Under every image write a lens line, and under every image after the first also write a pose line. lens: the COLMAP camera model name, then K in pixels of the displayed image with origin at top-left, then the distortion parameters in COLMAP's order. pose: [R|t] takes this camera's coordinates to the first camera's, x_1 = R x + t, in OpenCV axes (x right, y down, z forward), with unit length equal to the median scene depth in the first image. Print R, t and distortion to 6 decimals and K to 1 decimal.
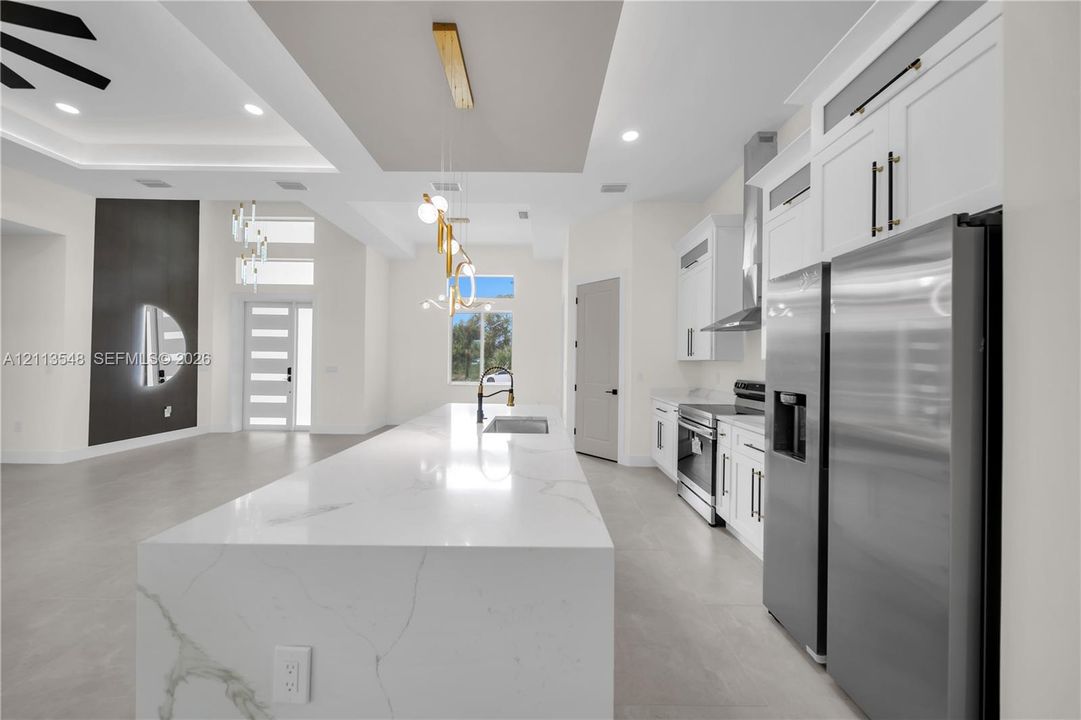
lens RADIAL K [[374.8, 0, 541.9], [0, 374.8, 360.5], [0, 0, 1]] dist [0.000874, 0.000037]
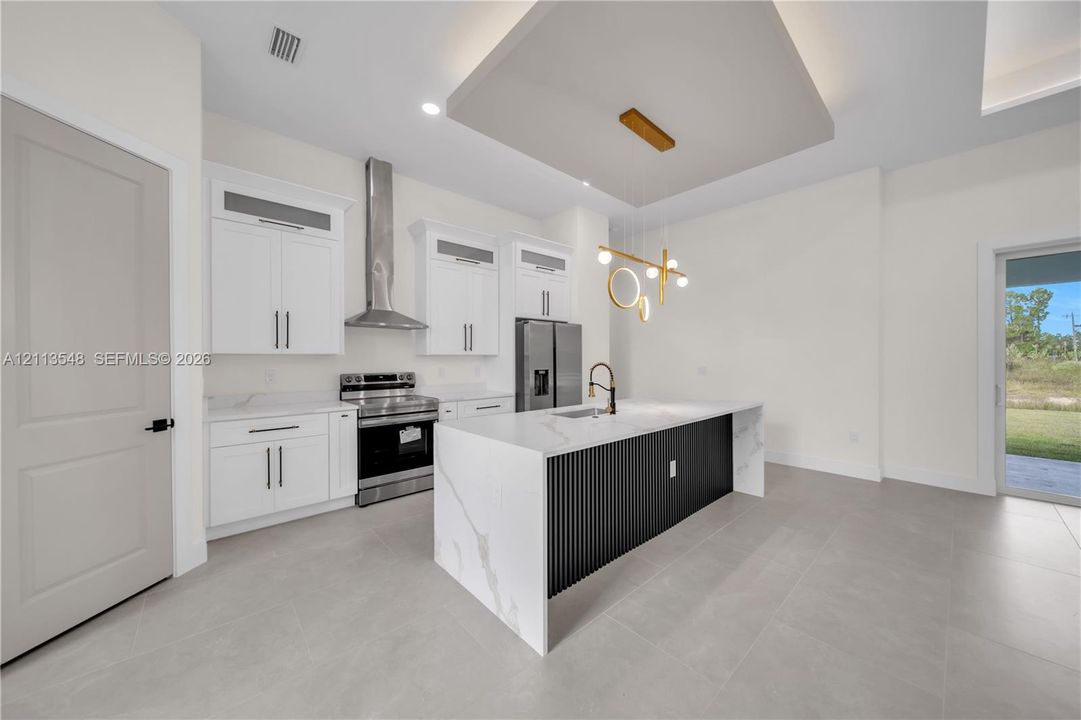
lens RADIAL K [[374.8, 0, 541.9], [0, 374.8, 360.5], [0, 0, 1]] dist [0.000874, 0.000037]
pose [[-0.663556, -0.016553, 0.747943, -0.433657], [-0.010799, 0.999863, 0.012548, -0.002430], [-0.748049, 0.000250, -0.663644, 0.962106]]
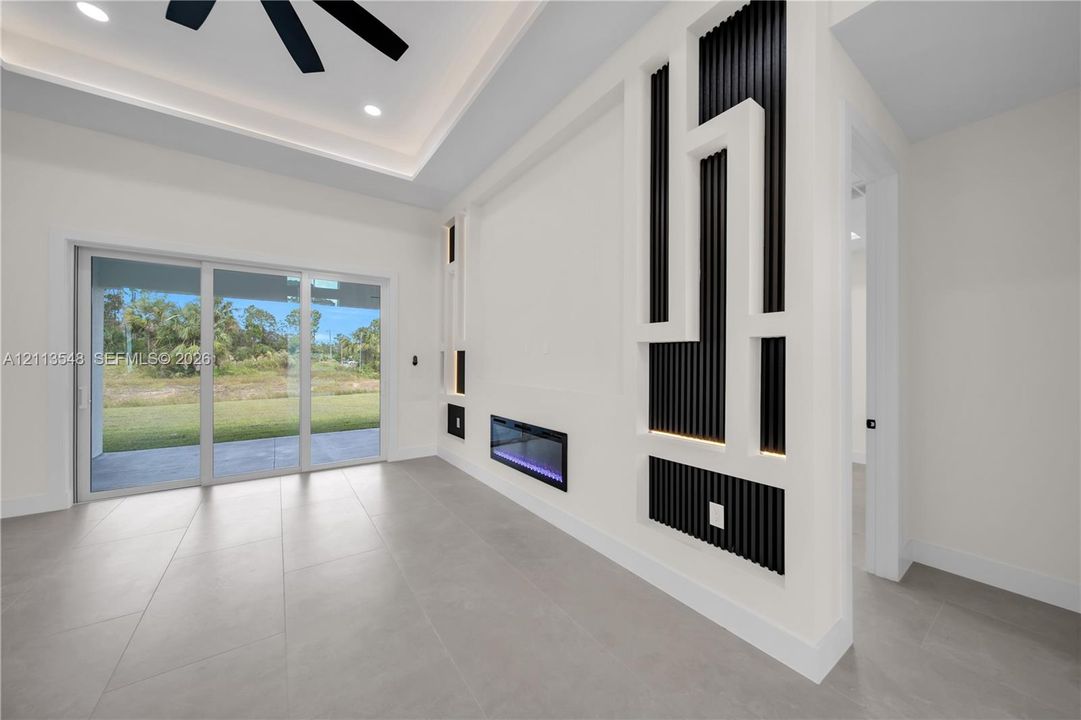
lens RADIAL K [[374.8, 0, 541.9], [0, 374.8, 360.5], [0, 0, 1]] dist [0.000874, 0.000037]
pose [[-0.815484, -0.015643, -0.578568, -0.777172], [-0.012567, 0.999878, -0.009320, -0.008275], [0.578643, -0.000330, -0.815581, 0.858109]]
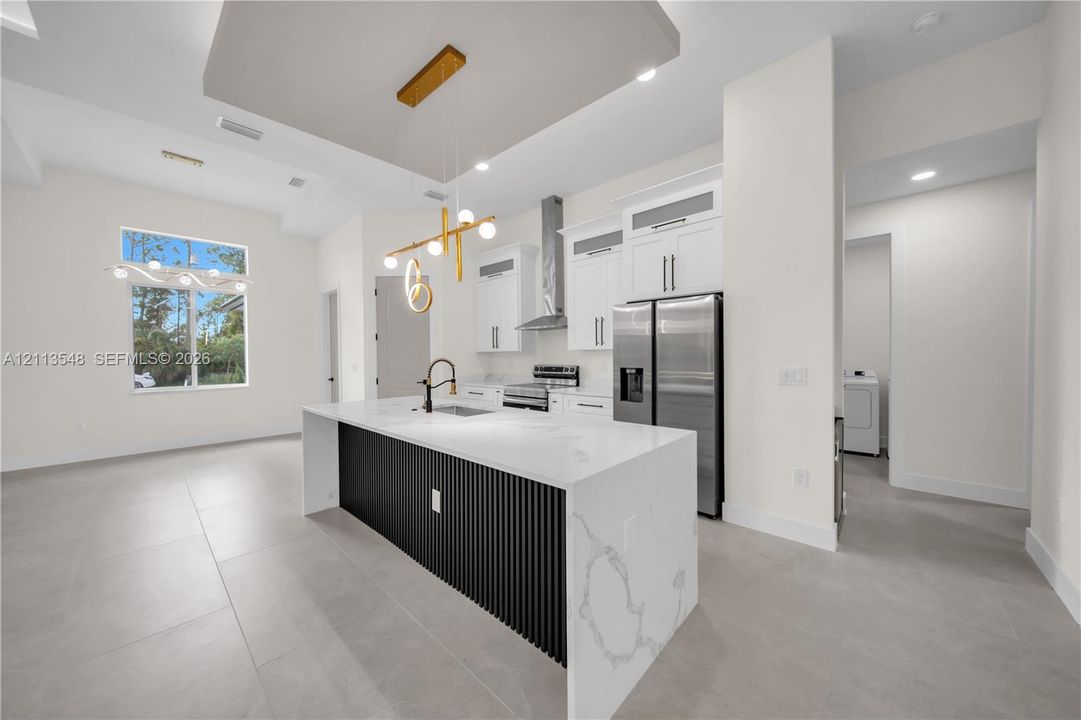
lens RADIAL K [[374.8, 0, 541.9], [0, 374.8, 360.5], [0, 0, 1]] dist [0.000874, 0.000037]
pose [[0.682528, -0.029788, 0.730253, -0.366017], [0.013584, 0.999513, 0.028076, -0.003722], [-0.730734, -0.009243, 0.682600, 0.019485]]
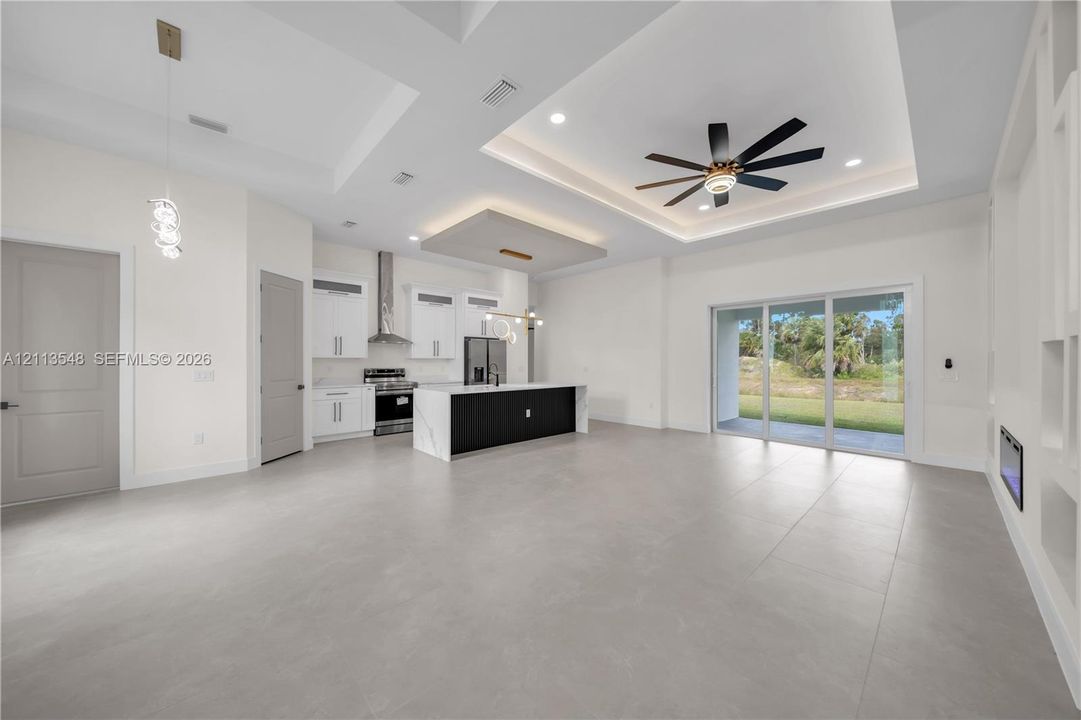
lens RADIAL K [[374.8, 0, 541.9], [0, 374.8, 360.5], [0, 0, 1]] dist [0.000874, 0.000037]
pose [[-0.682424, -0.015061, 0.730802, -1.071805], [-0.015571, 0.999860, 0.006066, -0.010176], [-0.730791, -0.007240, -0.682563, 1.234797]]
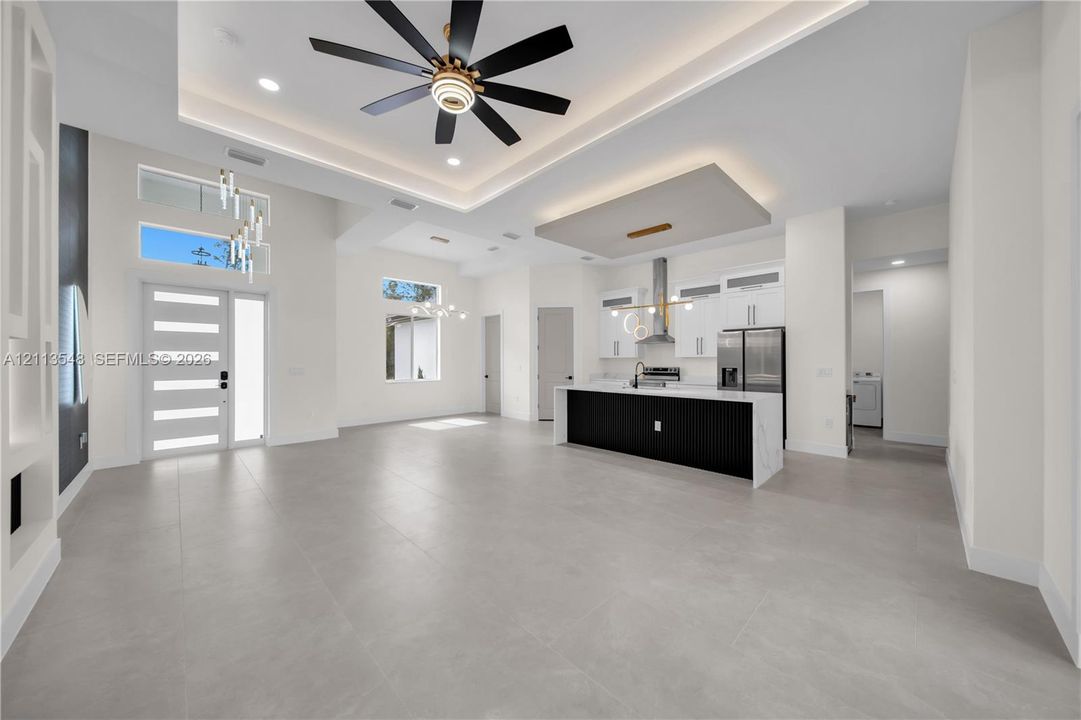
lens RADIAL K [[374.8, 0, 541.9], [0, 374.8, 360.5], [0, 0, 1]] dist [0.000874, 0.000037]
pose [[0.715206, -0.015278, 0.698747, -1.035212], [0.007892, 0.999874, 0.013785, -0.014029], [-0.698870, -0.004345, 0.715236, -0.076204]]
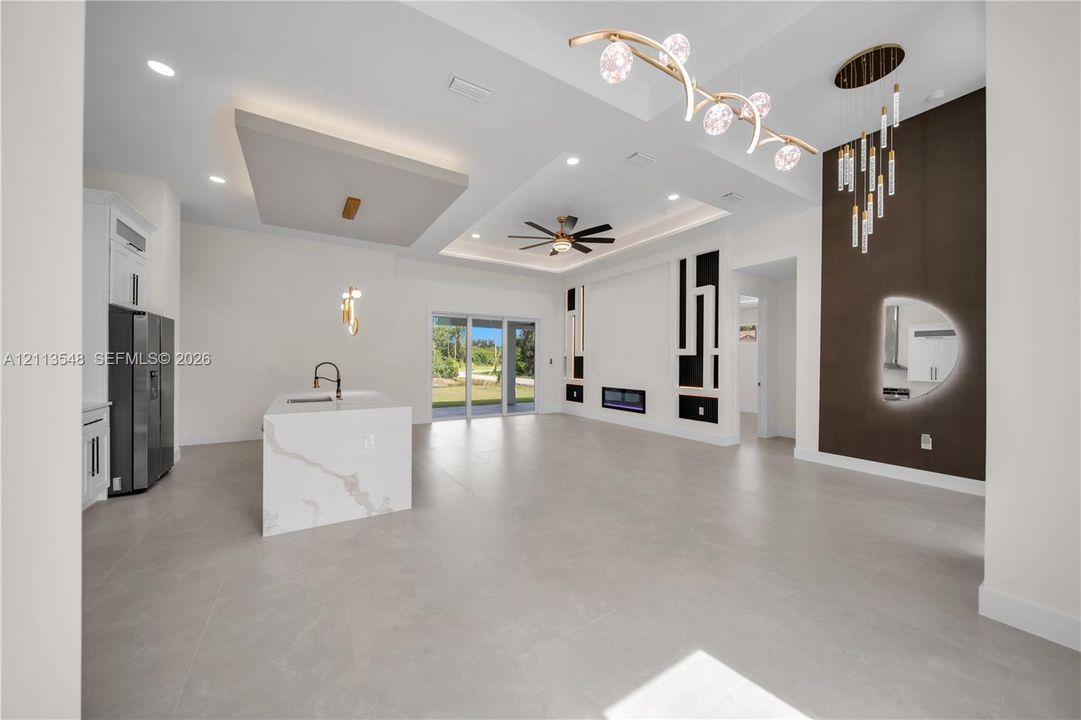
lens RADIAL K [[374.8, 0, 541.9], [0, 374.8, 360.5], [0, 0, 1]] dist [0.000874, 0.000037]
pose [[-0.846313, -0.020647, -0.532285, -0.025660], [-0.016564, 0.999785, -0.012444, 0.006455], [0.532428, -0.001715, -0.846474, 1.429172]]
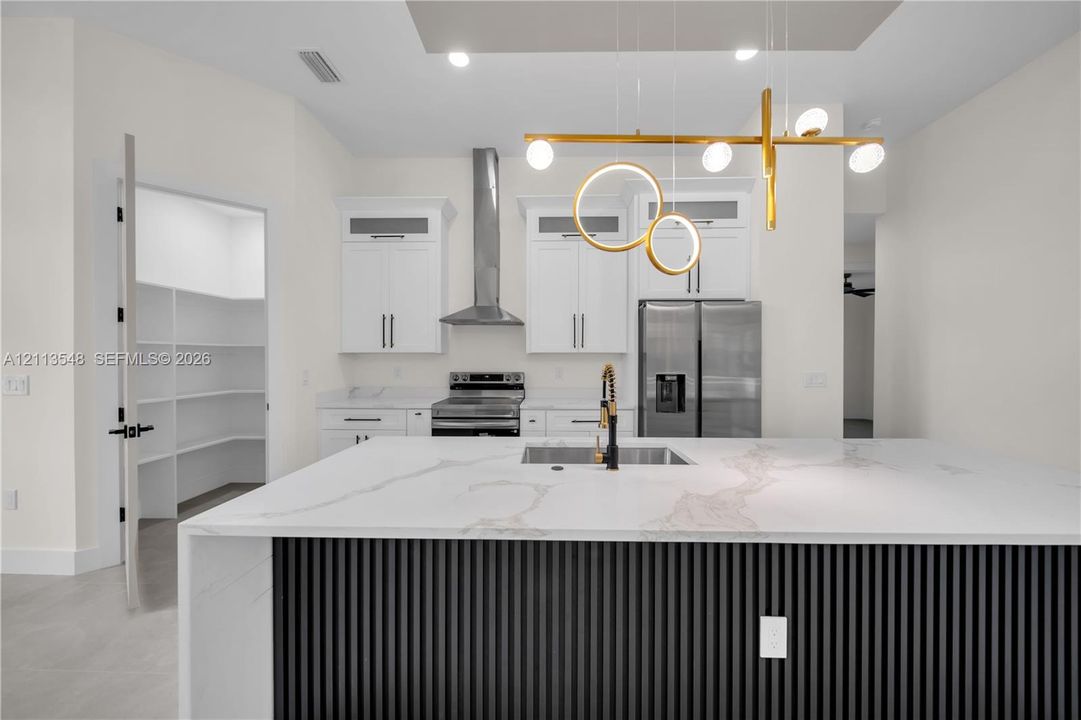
lens RADIAL K [[374.8, 0, 541.9], [0, 374.8, 360.5], [0, 0, 1]] dist [0.000874, 0.000037]
pose [[0.029663, -0.020492, 0.999350, -0.364821], [-0.005851, 0.999769, 0.020675, -0.002430], [-0.999543, -0.006460, 0.029537, 0.552853]]
